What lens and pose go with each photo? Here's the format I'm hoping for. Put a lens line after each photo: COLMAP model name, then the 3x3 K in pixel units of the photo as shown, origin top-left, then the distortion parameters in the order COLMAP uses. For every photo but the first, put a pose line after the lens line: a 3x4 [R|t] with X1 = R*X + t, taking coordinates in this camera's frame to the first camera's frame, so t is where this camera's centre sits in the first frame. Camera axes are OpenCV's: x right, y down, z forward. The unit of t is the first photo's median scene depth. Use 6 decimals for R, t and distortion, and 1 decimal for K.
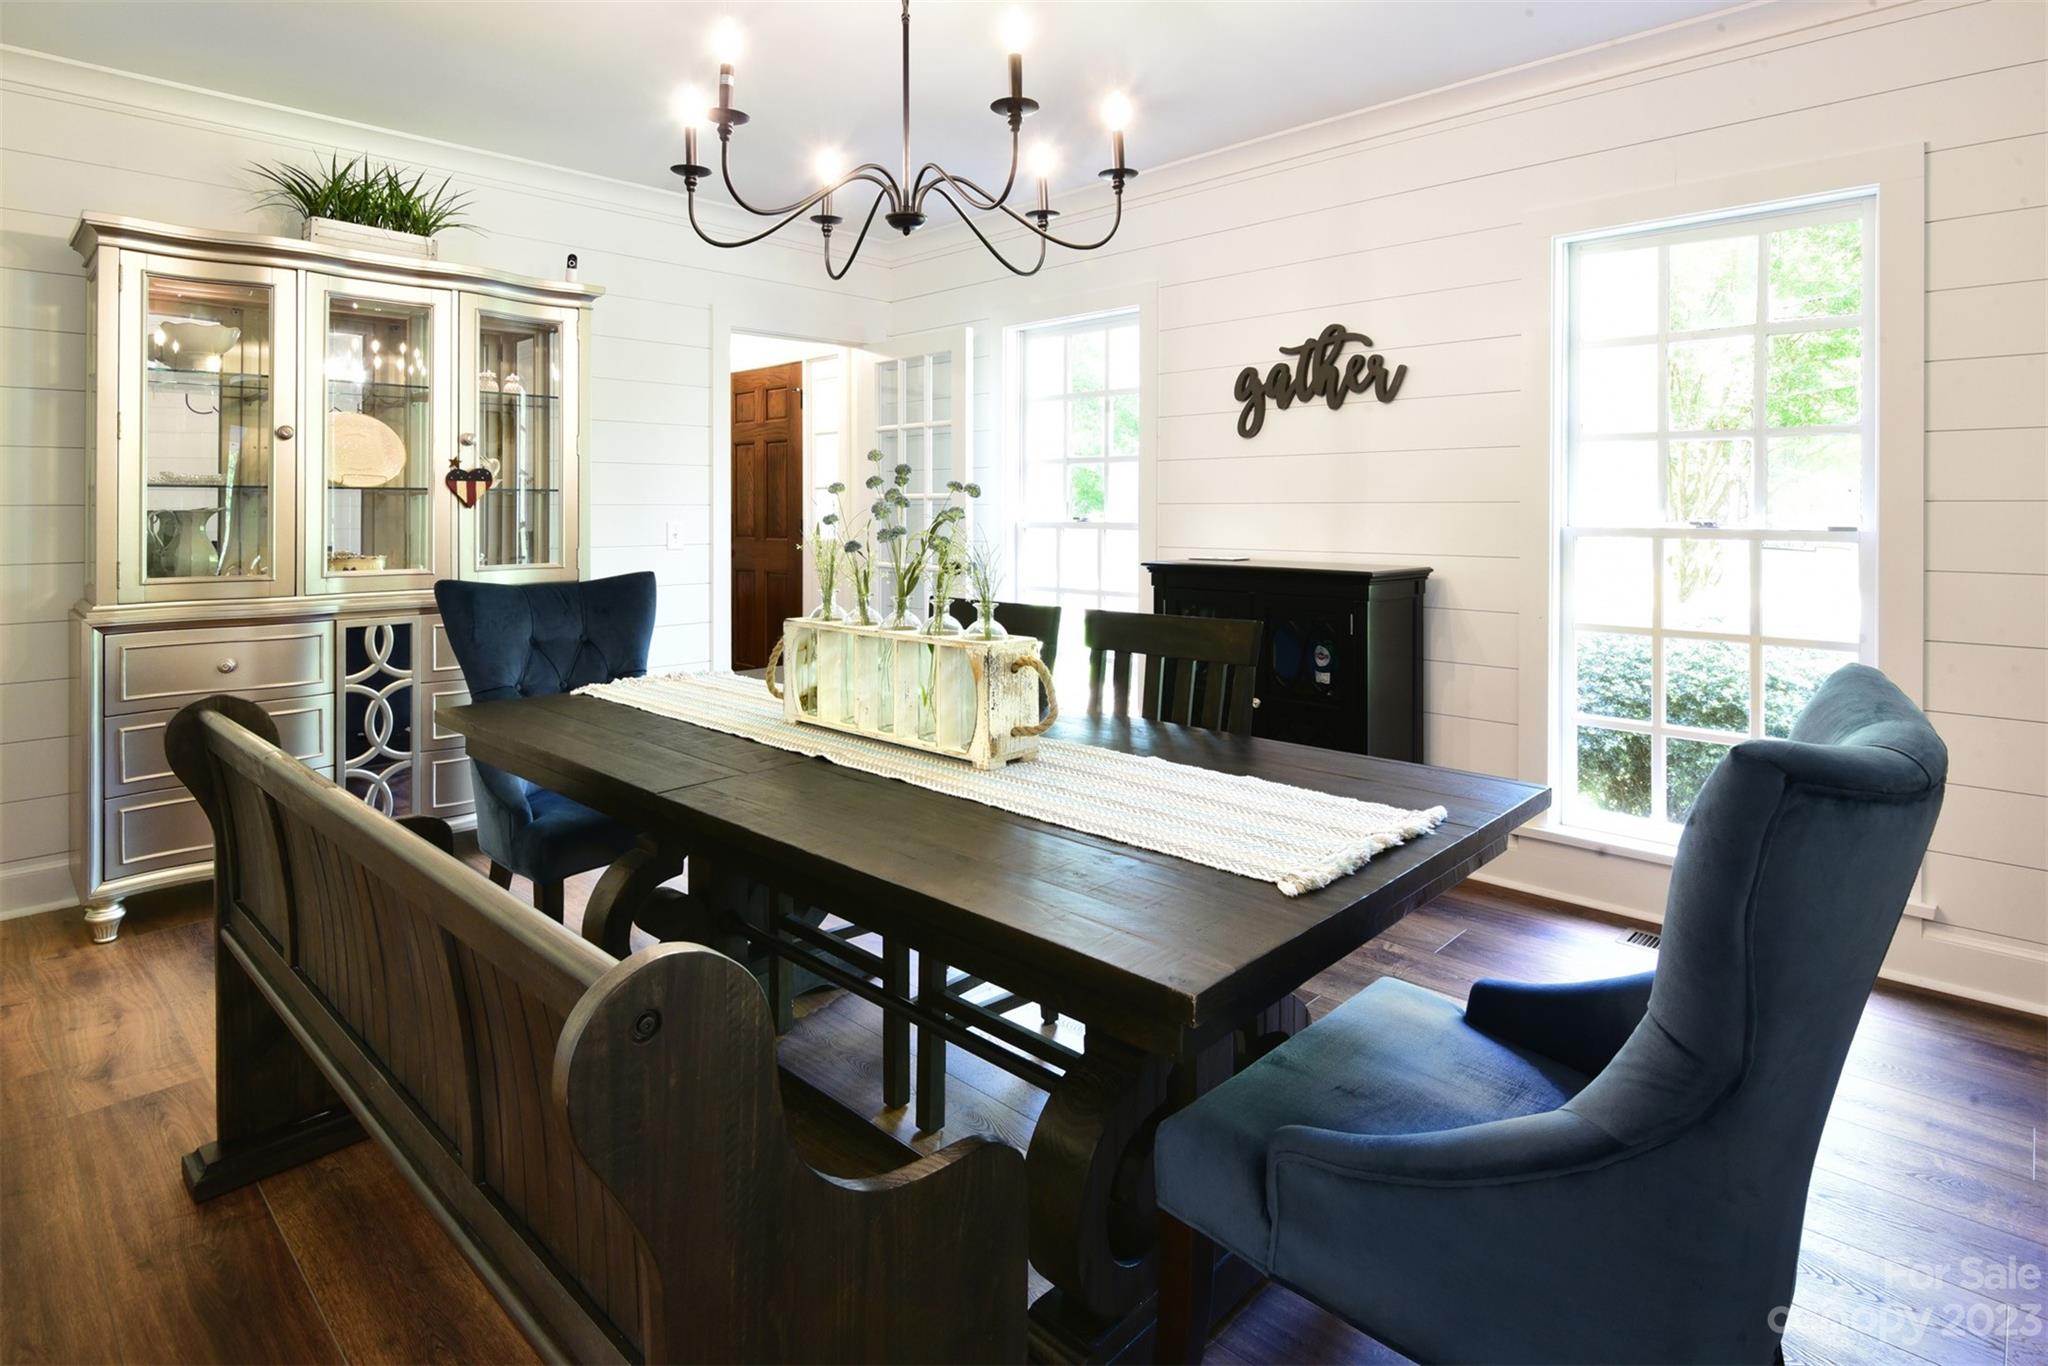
lens RADIAL K [[1063.6, 0, 1013.0], [0, 1063.6, 517.2], [0, 0, 1]] dist [-0.002181, -0.001692]
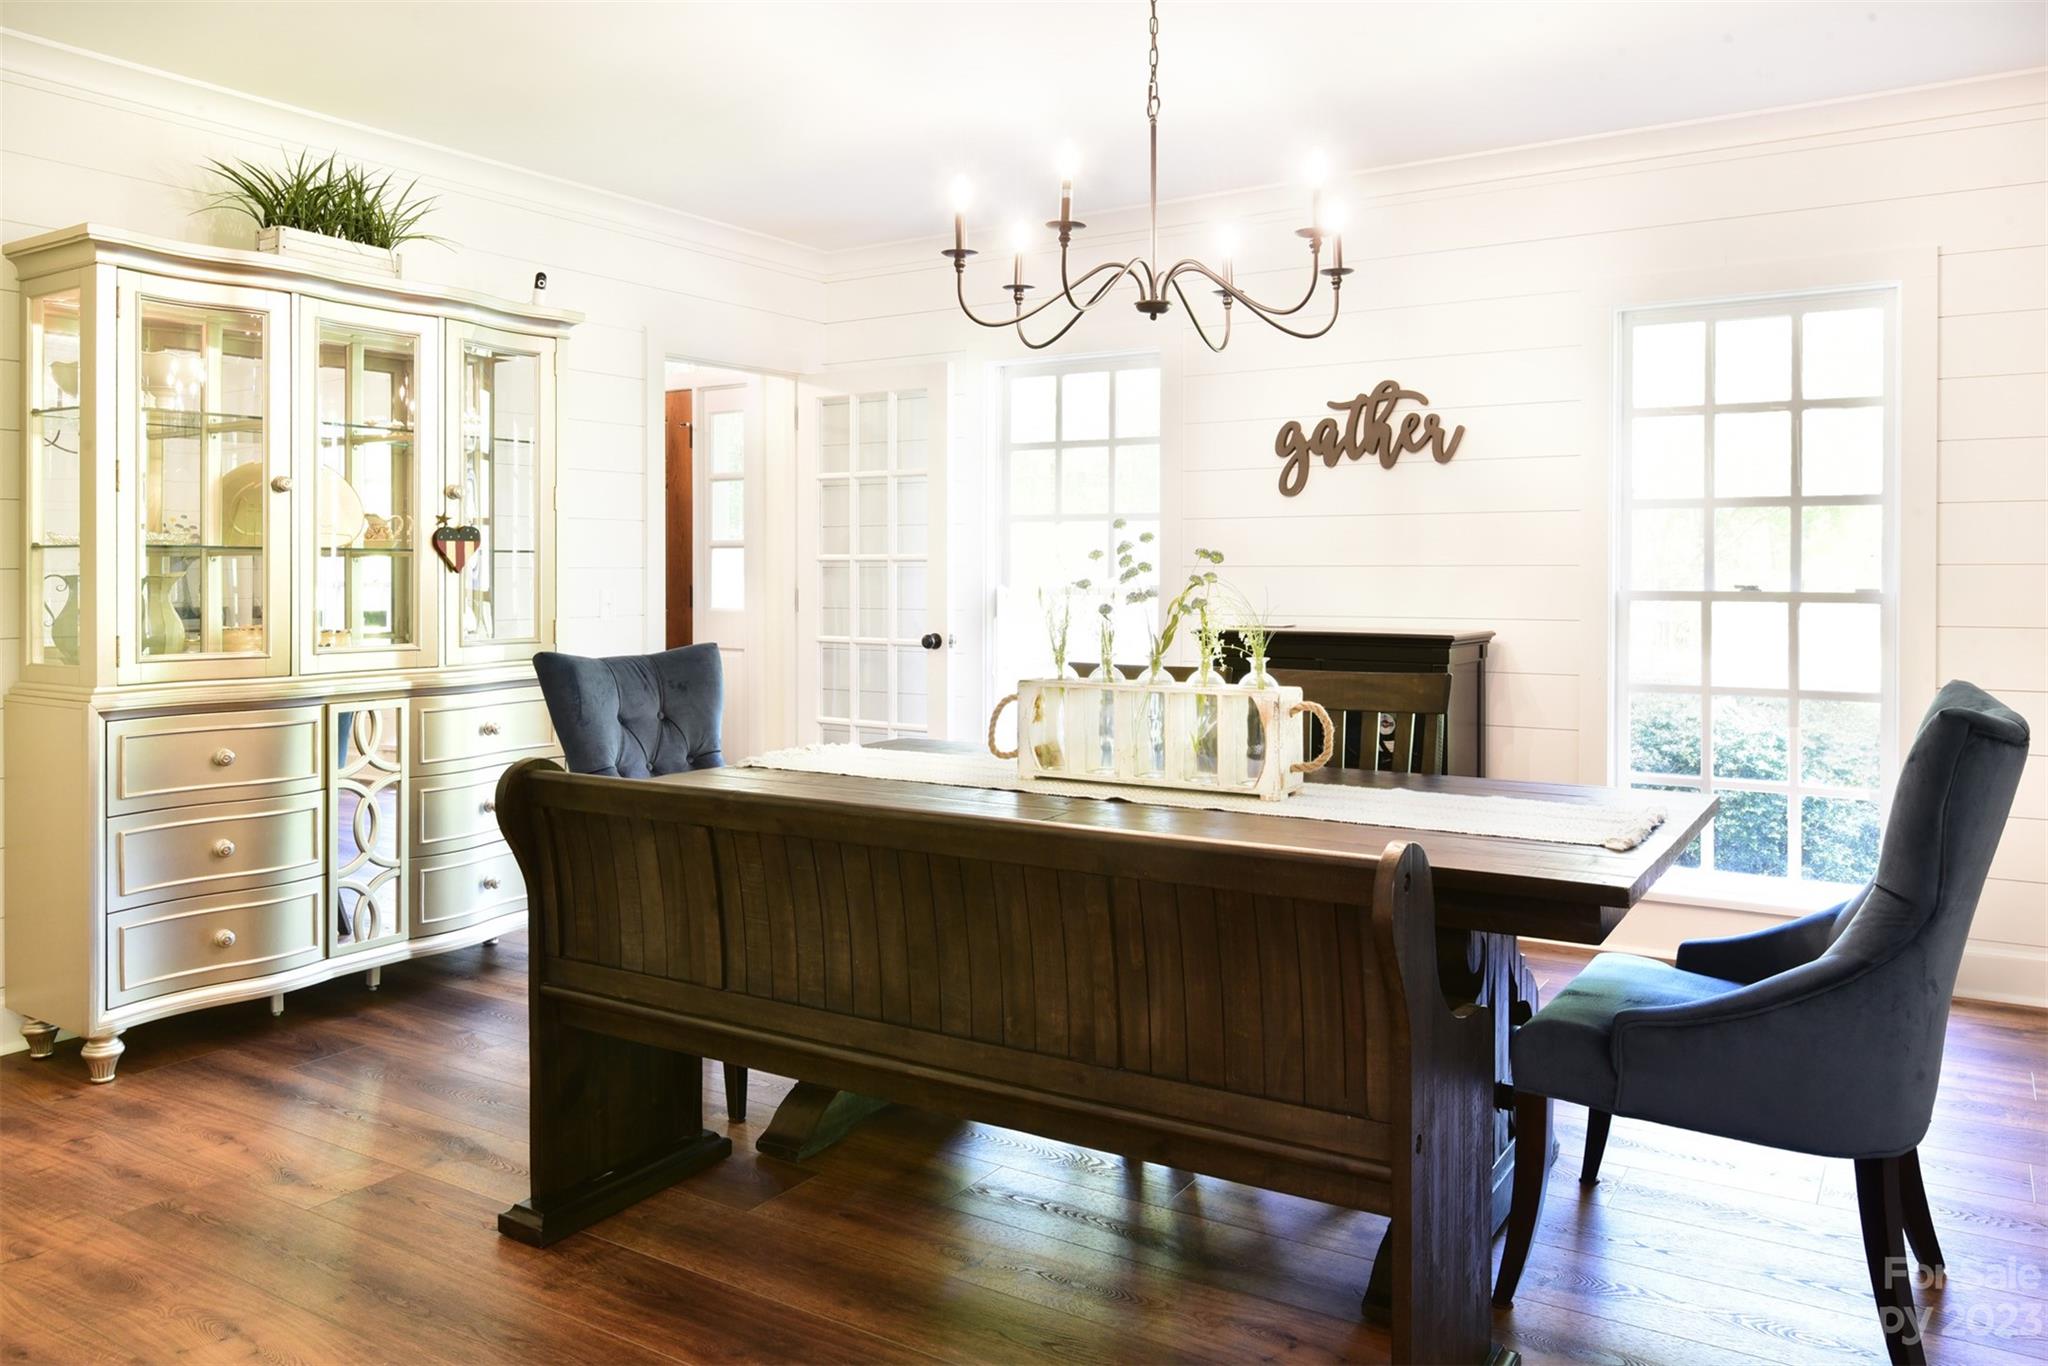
lens RADIAL K [[1469.6, 0, 1030.5], [0, 1469.6, 589.2], [0, 0, 1]] dist [-0.004716, 0.002244]
pose [[0.979135, -0.003092, 0.203188, -0.302437], [0.001968, 0.999982, 0.005735, -0.000820], [-0.203202, -0.005215, 0.979123, -0.251321]]
